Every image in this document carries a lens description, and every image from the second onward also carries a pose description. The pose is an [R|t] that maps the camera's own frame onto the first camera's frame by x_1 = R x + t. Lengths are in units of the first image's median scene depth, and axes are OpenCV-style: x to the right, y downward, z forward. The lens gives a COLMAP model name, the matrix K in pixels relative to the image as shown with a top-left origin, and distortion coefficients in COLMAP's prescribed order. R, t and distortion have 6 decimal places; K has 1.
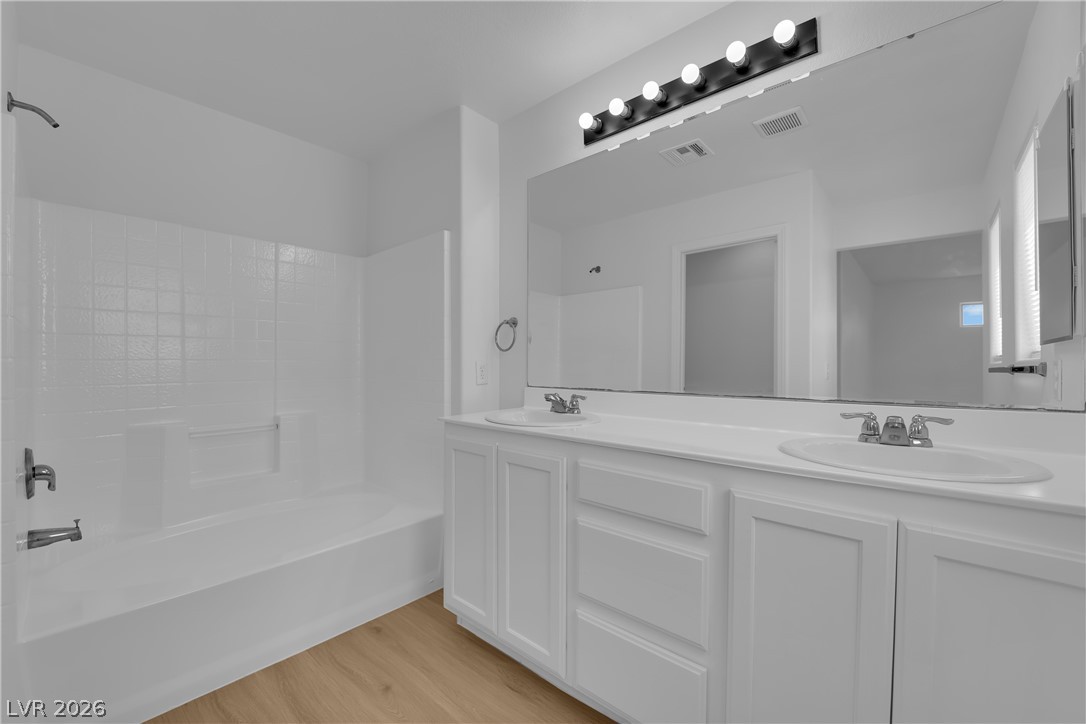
lens RADIAL K [[436.9, 0, 539.0], [0, 436.9, 361.6], [0, 0, 1]] dist [-0.012733, -0.002393]
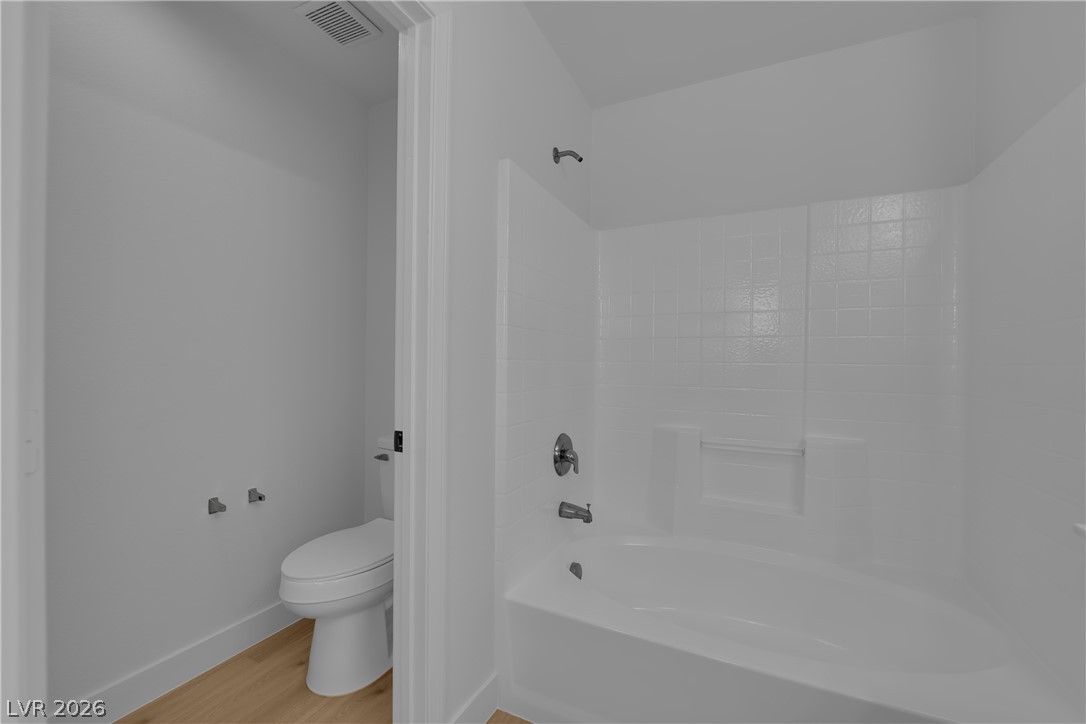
lens RADIAL K [[436.9, 0, 545.1], [0, 436.9, 363.4], [0, 0, 1]] dist [-0.012733, -0.002393]
pose [[0.259854, 0.011505, -0.965579, -0.006156], [-0.007794, 0.999921, 0.009817, -0.006937], [0.965617, 0.004975, 0.259923, 0.393180]]
